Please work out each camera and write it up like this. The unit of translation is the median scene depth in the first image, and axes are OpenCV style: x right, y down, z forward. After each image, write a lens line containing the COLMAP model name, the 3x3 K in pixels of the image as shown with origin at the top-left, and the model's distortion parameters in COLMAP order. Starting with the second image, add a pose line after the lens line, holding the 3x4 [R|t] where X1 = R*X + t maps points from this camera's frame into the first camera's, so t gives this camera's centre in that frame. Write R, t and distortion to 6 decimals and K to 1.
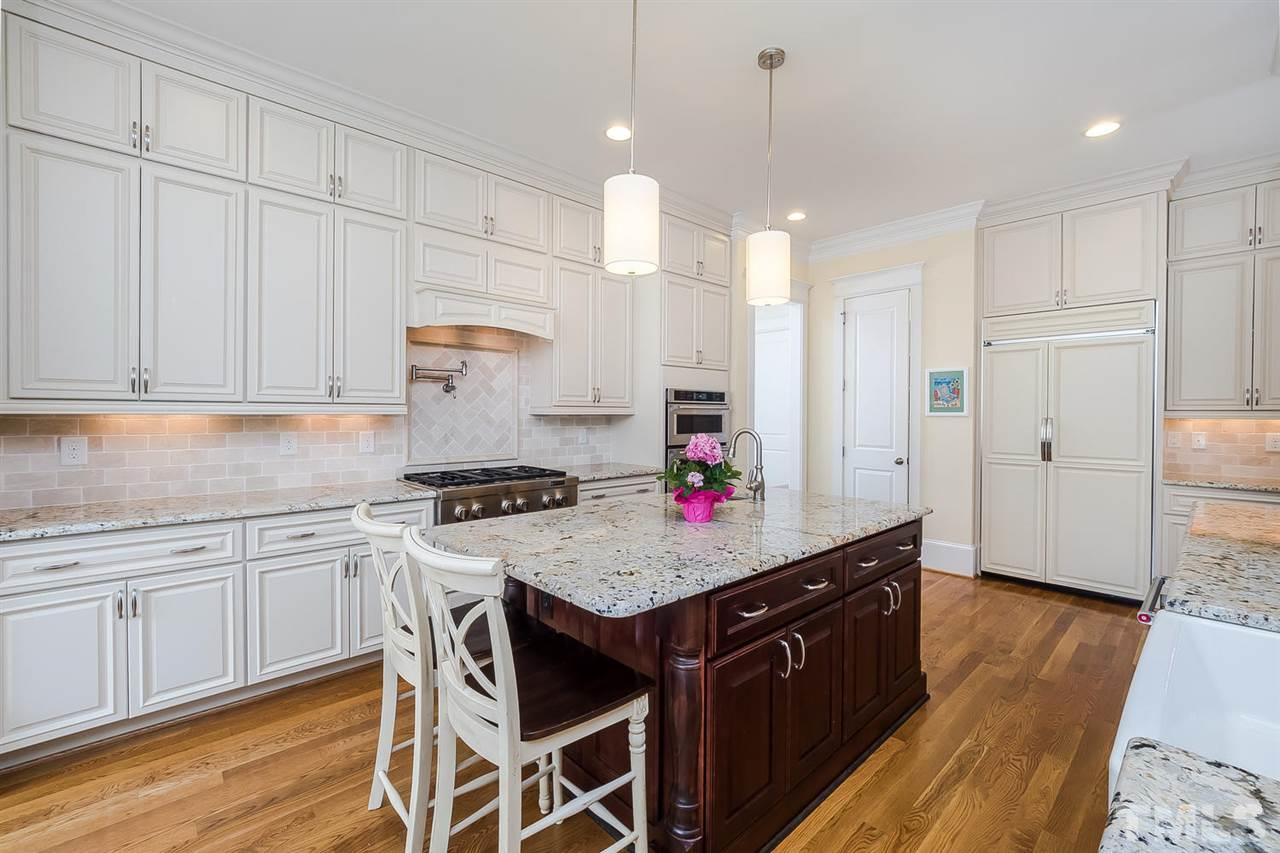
lens RADIAL K [[544.7, 0, 633.6], [0, 544.7, 415.1], [0, 0, 1]] dist [-0.001511, -0.000170]
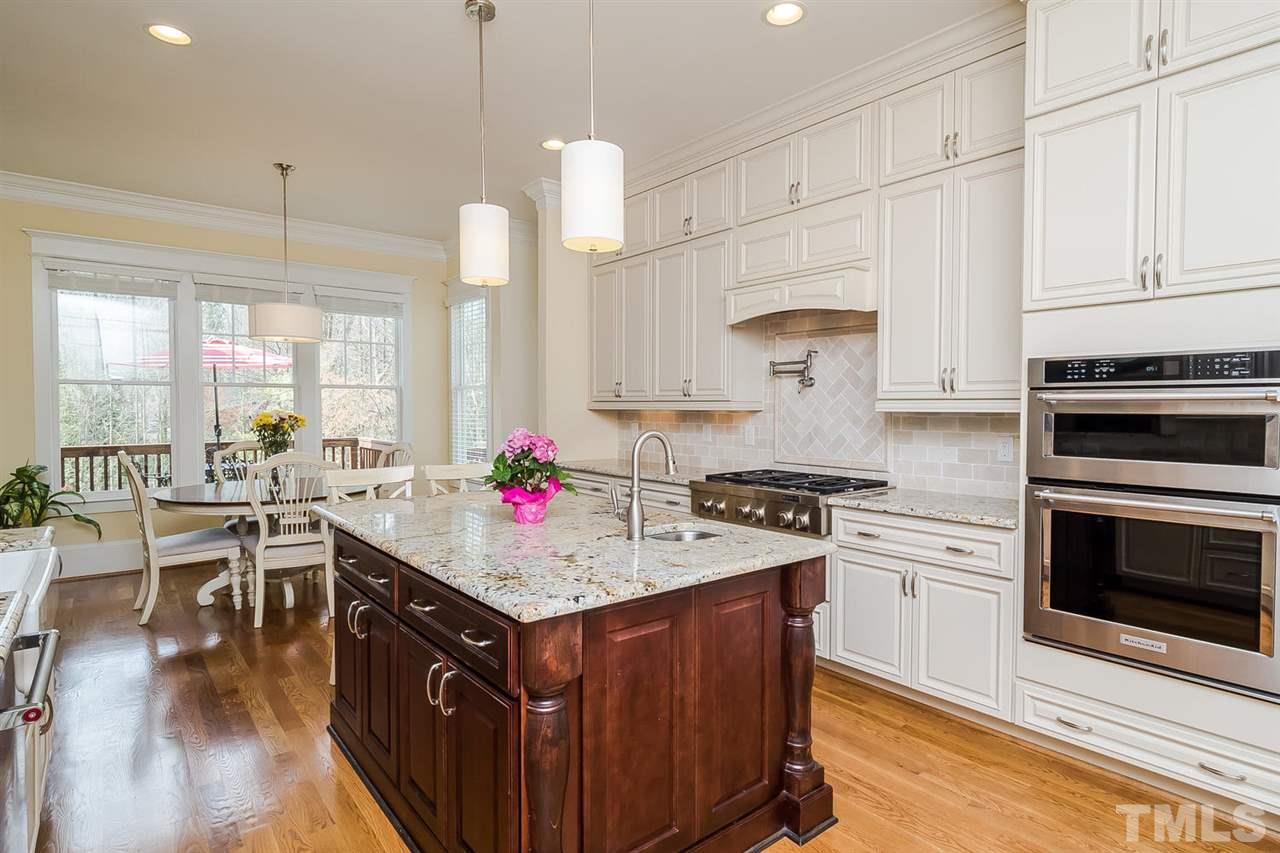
lens RADIAL K [[823.1, 0, 640.0], [0, 823.1, 426.5], [0, 0, 1]] dist [-0.000128, 0.000367]
pose [[-0.170504, 0.018520, -0.985183, 1.000115], [-0.010086, 0.999738, 0.020539, -0.000307], [0.985305, 0.013438, -0.170272, 0.916392]]
